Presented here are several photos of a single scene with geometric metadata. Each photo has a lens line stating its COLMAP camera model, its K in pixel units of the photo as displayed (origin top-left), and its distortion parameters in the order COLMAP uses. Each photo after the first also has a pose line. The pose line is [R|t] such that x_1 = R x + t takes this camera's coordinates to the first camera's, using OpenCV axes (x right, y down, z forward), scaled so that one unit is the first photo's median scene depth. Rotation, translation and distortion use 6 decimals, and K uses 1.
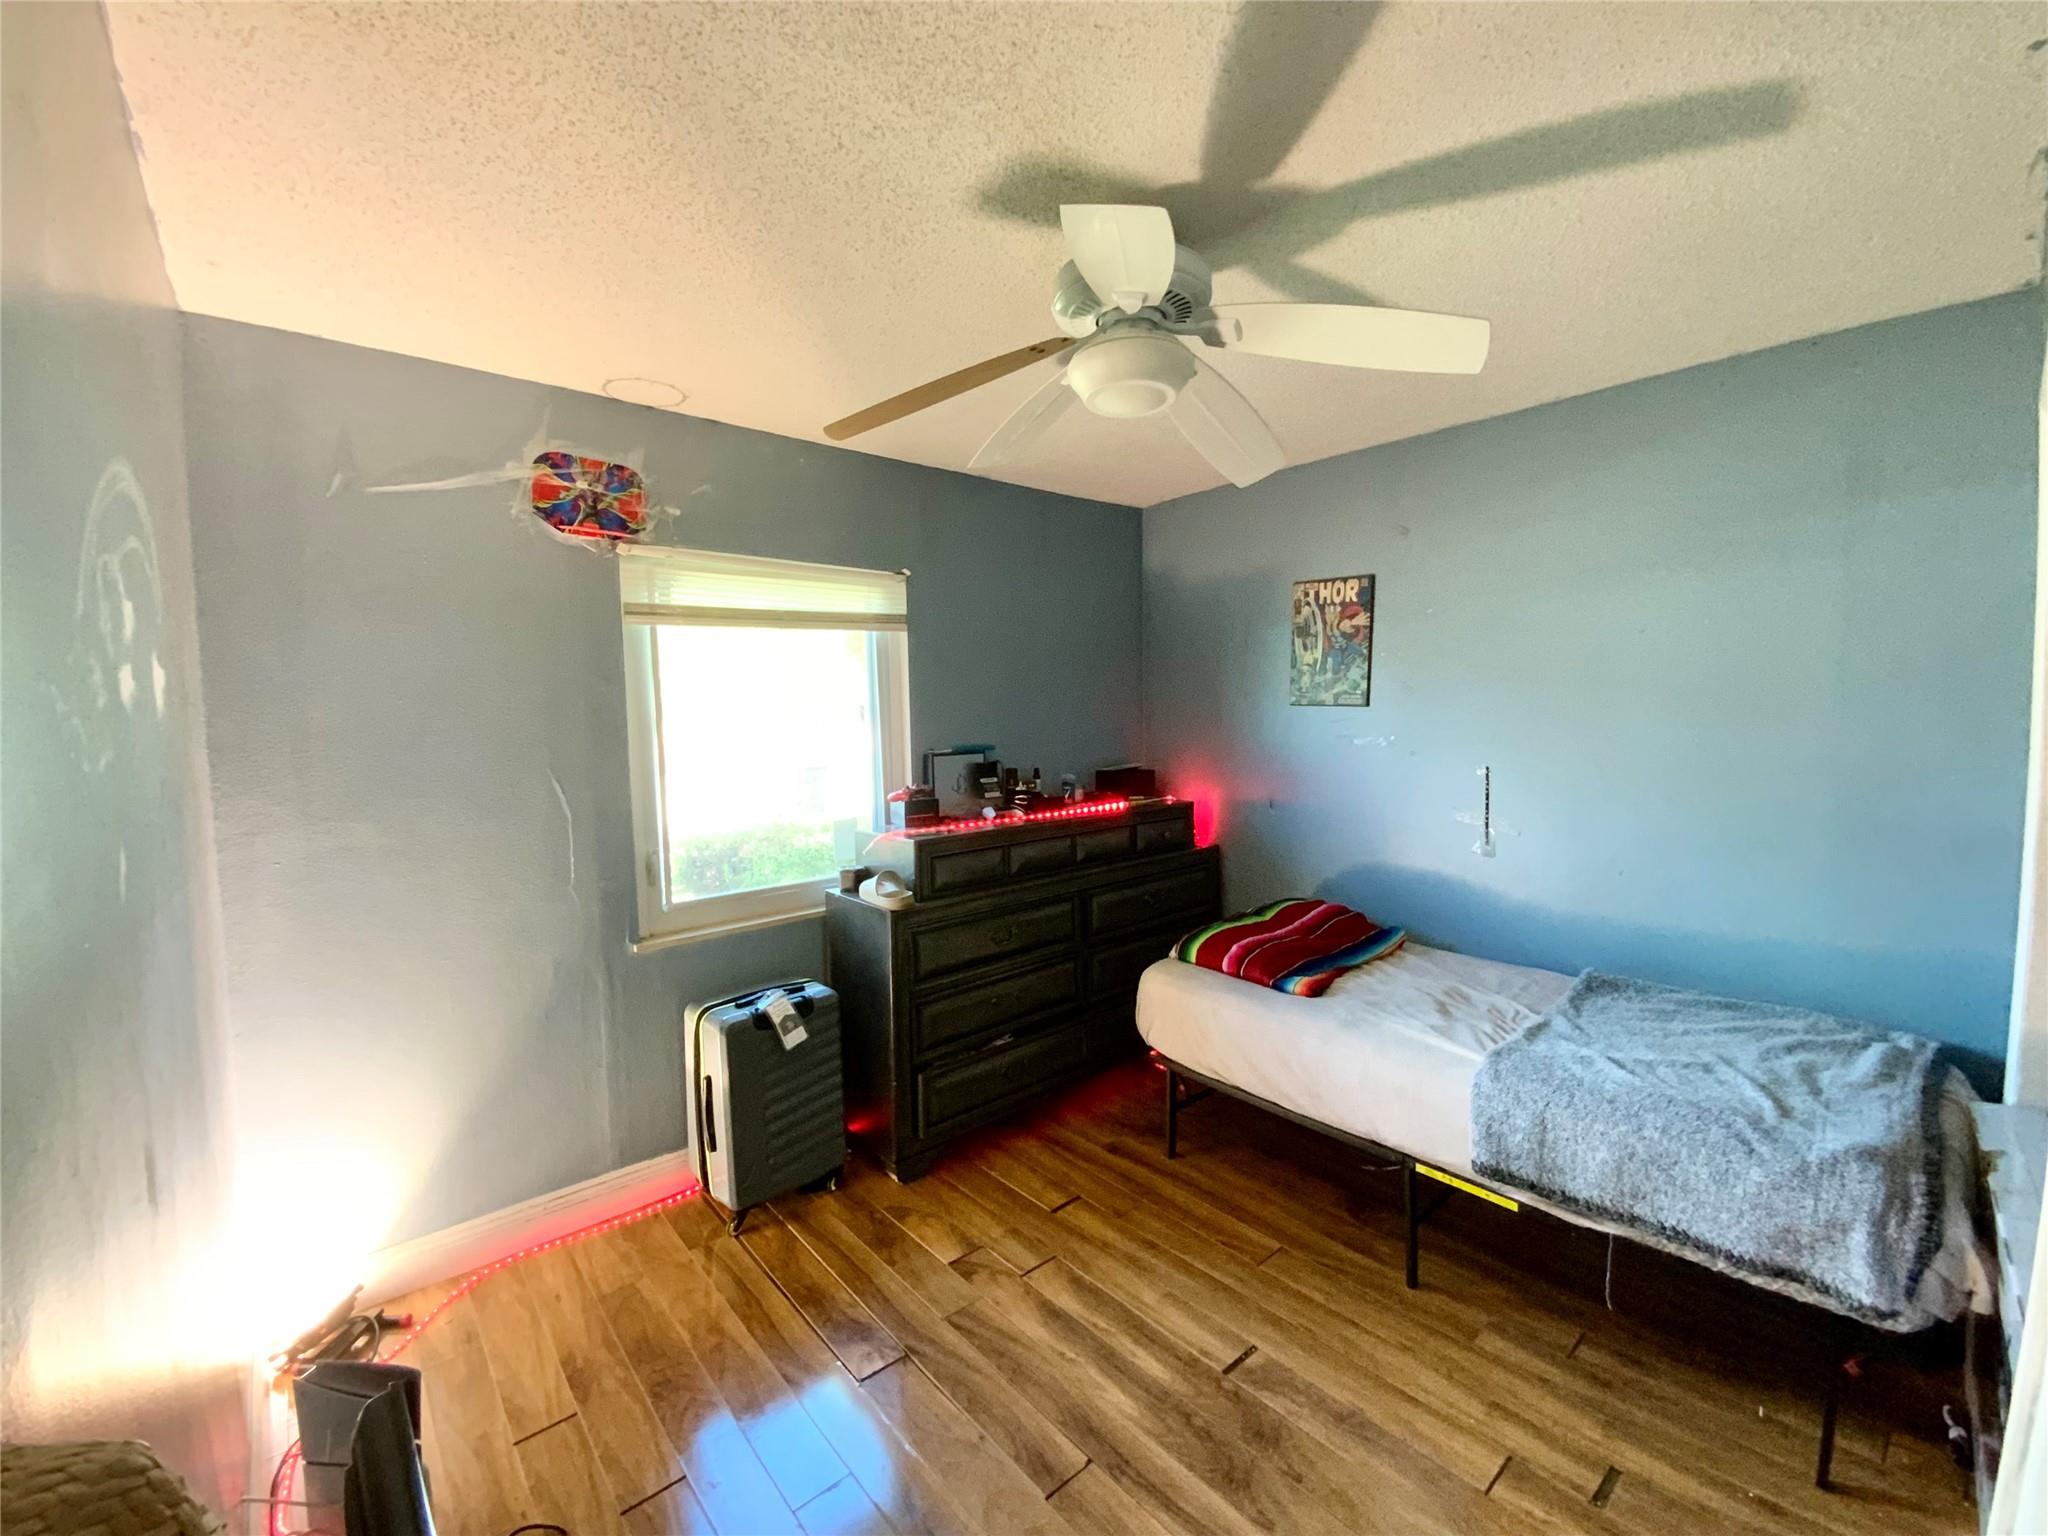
lens RADIAL K [[839.2, 0, 1027.6], [0, 839.2, 770.5], [0, 0, 1]] dist [0.033233, -0.021481]
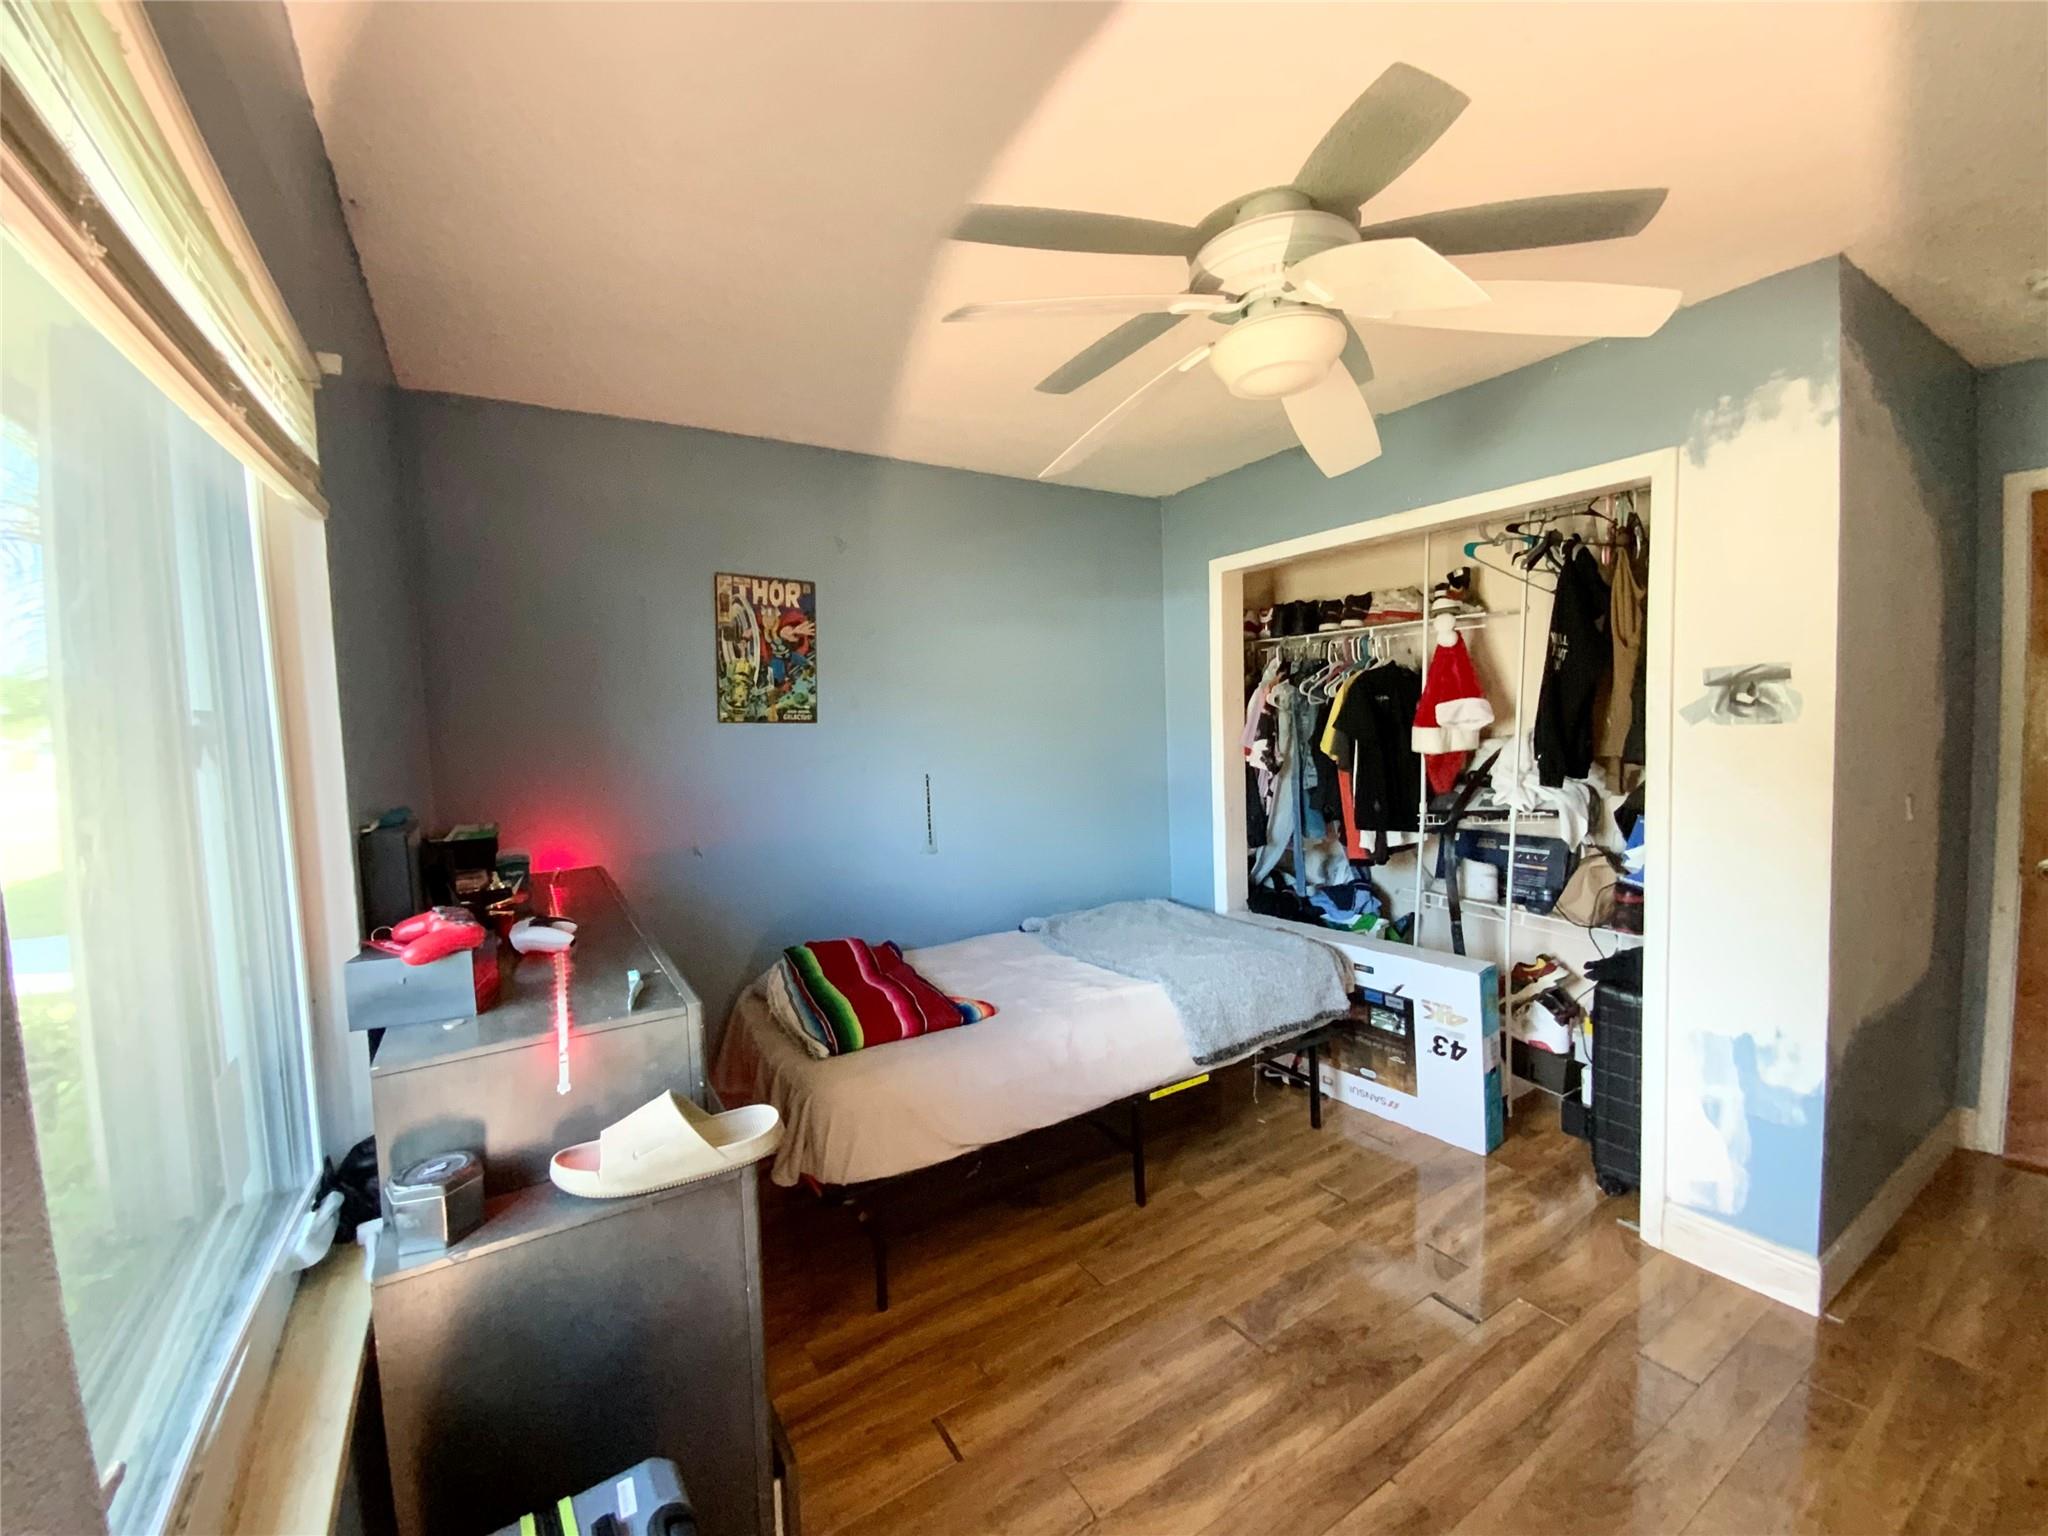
lens RADIAL K [[839.2, 0, 1027.6], [0, 839.2, 770.5], [0, 0, 1]] dist [0.033233, -0.021481]
pose [[0.148406, -0.047538, 0.987783, -0.595463], [0.100596, 0.994389, 0.032742, -0.037716], [-0.983797, 0.094507, 0.152356, 0.783980]]
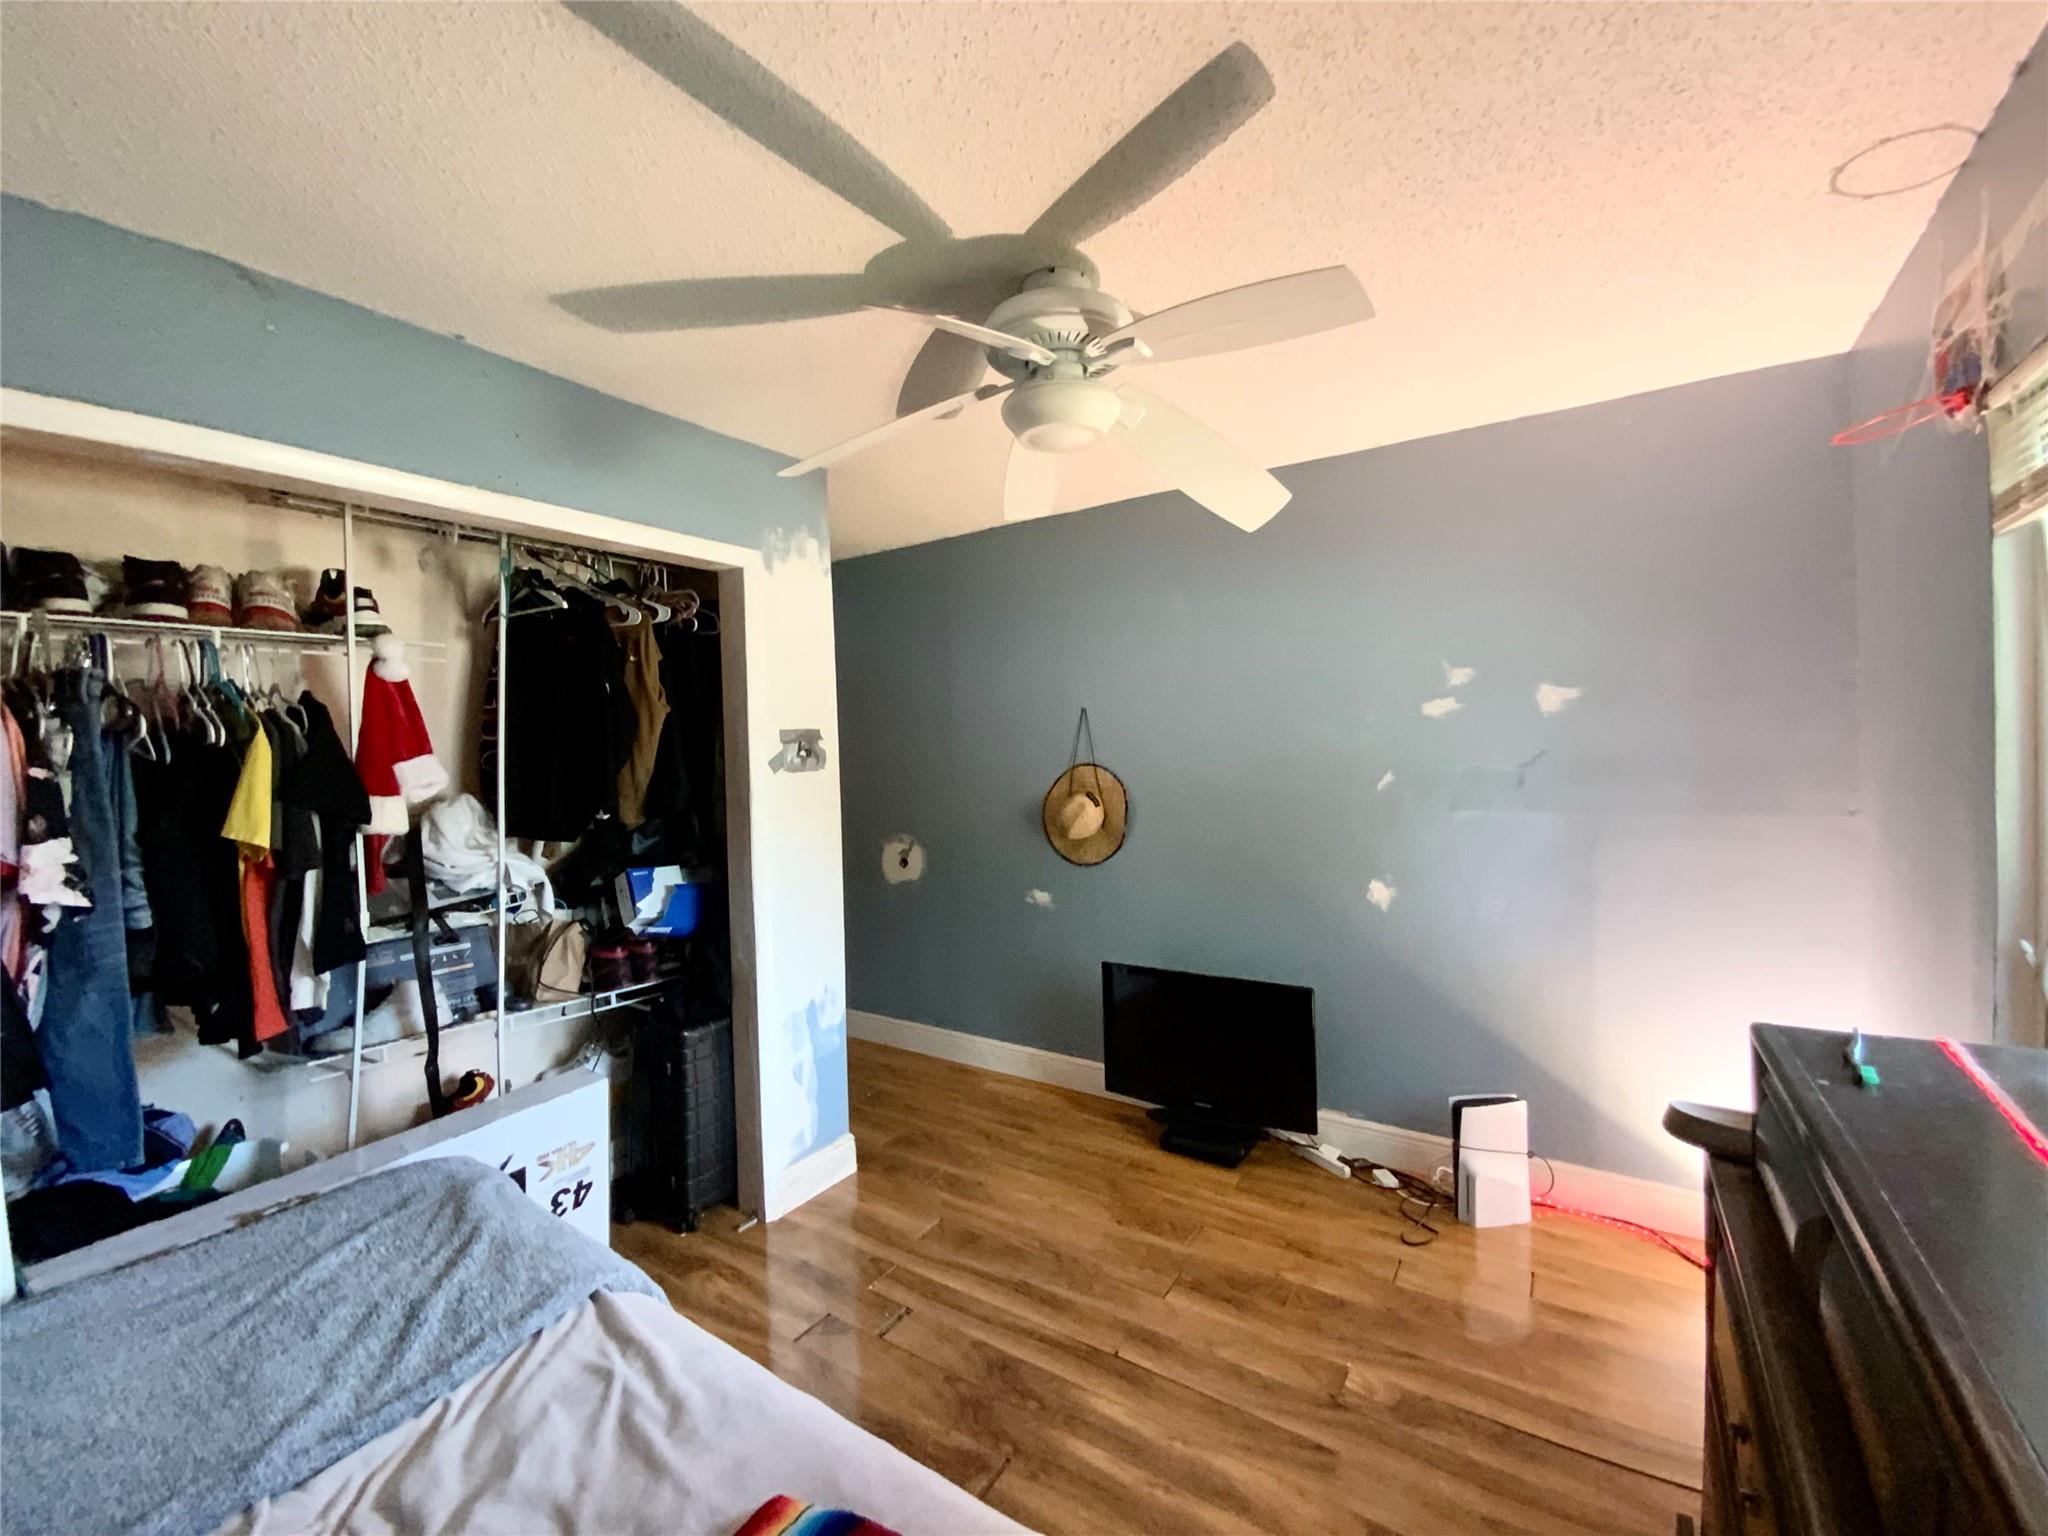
lens RADIAL K [[839.2, 0, 1027.6], [0, 839.2, 770.5], [0, 0, 1]] dist [0.033233, -0.021481]
pose [[-0.962466, 0.060872, -0.264488, 0.304855], [0.036392, 0.994668, 0.096493, -0.082777], [0.268951, 0.083246, -0.959550, 1.353247]]
